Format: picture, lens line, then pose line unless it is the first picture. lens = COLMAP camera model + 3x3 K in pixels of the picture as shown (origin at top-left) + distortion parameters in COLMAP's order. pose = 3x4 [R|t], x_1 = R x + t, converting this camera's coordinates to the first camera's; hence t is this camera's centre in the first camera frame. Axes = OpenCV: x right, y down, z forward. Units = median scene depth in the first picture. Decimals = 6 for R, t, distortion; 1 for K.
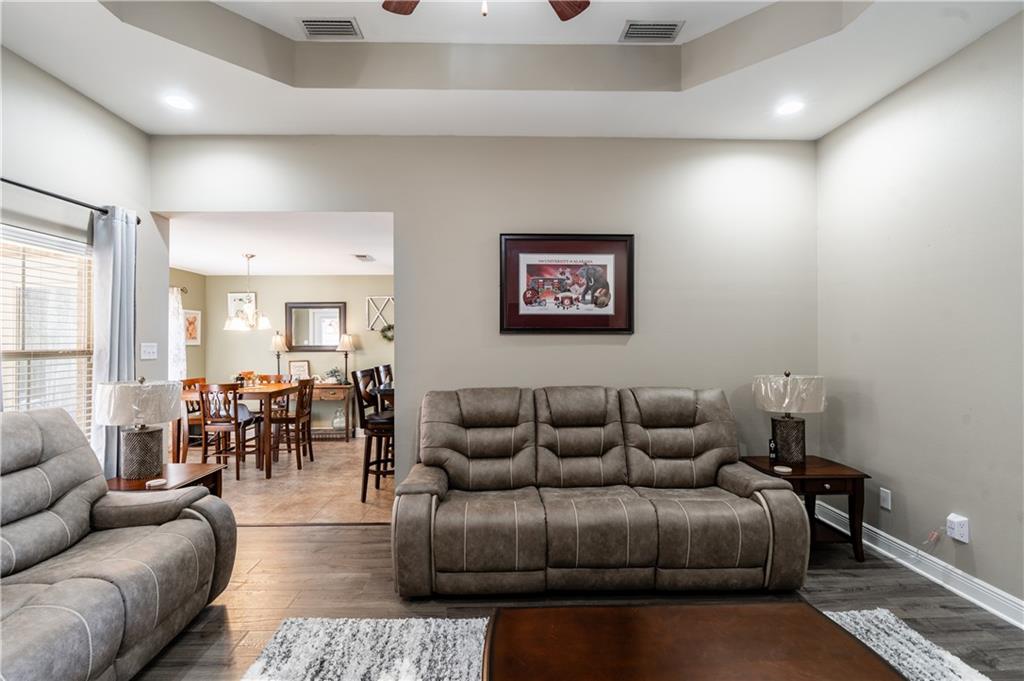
lens RADIAL K [[465.7, 0, 512.0], [0, 465.7, 340.5], [0, 0, 1]] dist [-0.002563, -0.000069]
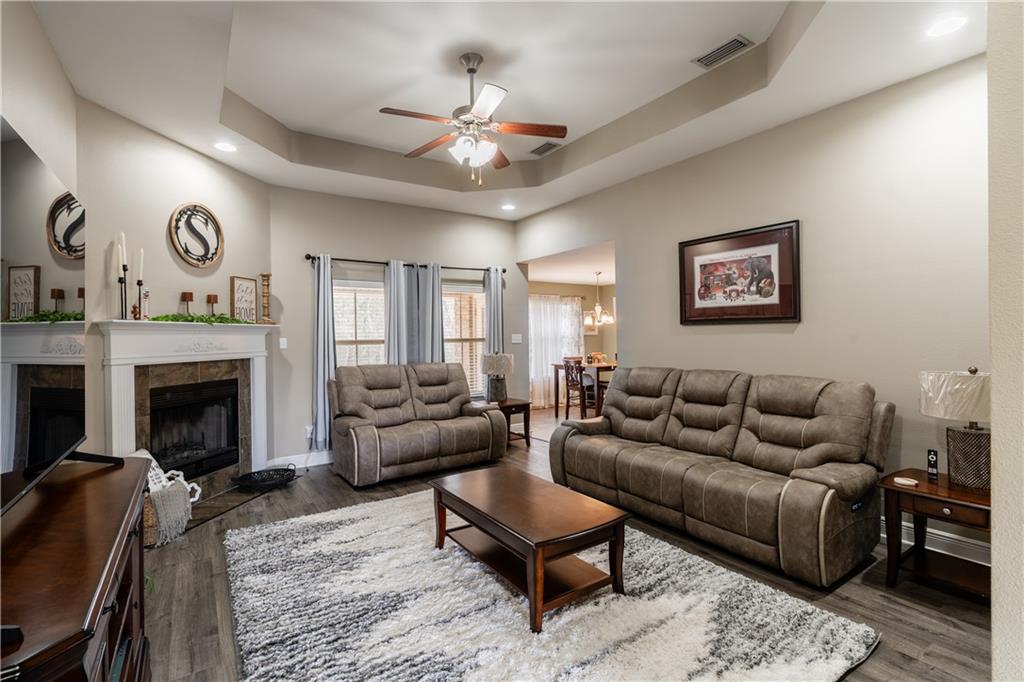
lens RADIAL K [[465.7, 0, 512.0], [0, 465.7, 341.0], [0, 0, 1]] dist [-0.002563, -0.000069]
pose [[0.548485, 0.006233, -0.836137, 0.852278], [0.014850, 0.999742, 0.017194, -0.000181], [0.836029, -0.021848, 0.548251, -0.041491]]
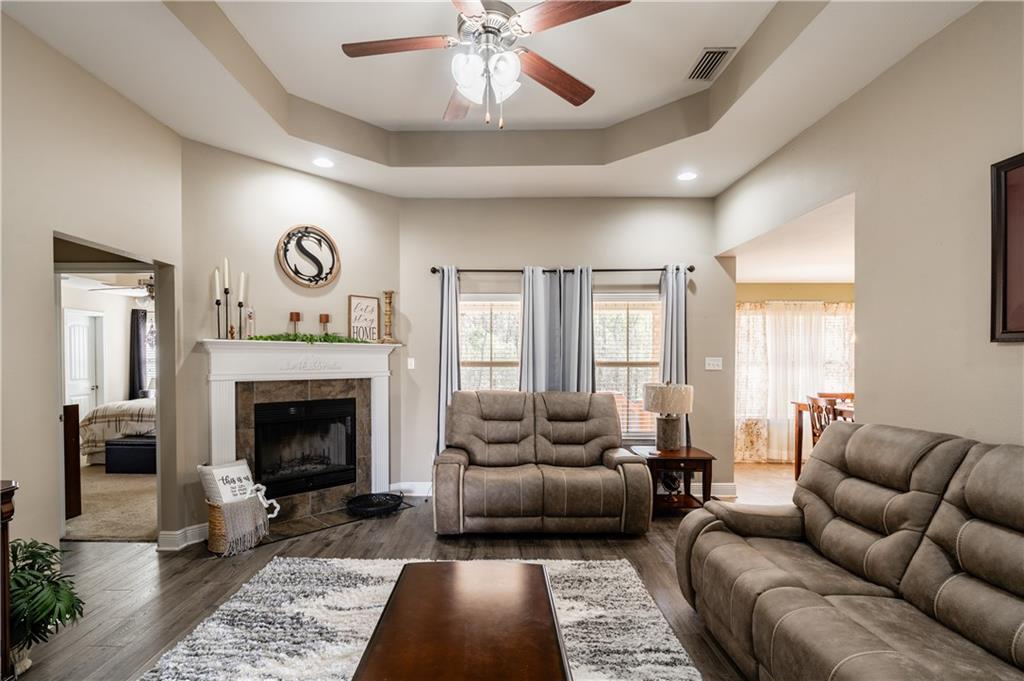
lens RADIAL K [[476.3, 0, 493.6], [0, 476.3, 368.7], [0, 0, 1]] dist [-0.001712, 0.000230]
pose [[-0.030706, 0.025898, -0.999193, 0.650008], [0.002138, 0.999664, 0.025844, 0.000511], [0.999526, -0.001343, -0.030751, 0.466382]]
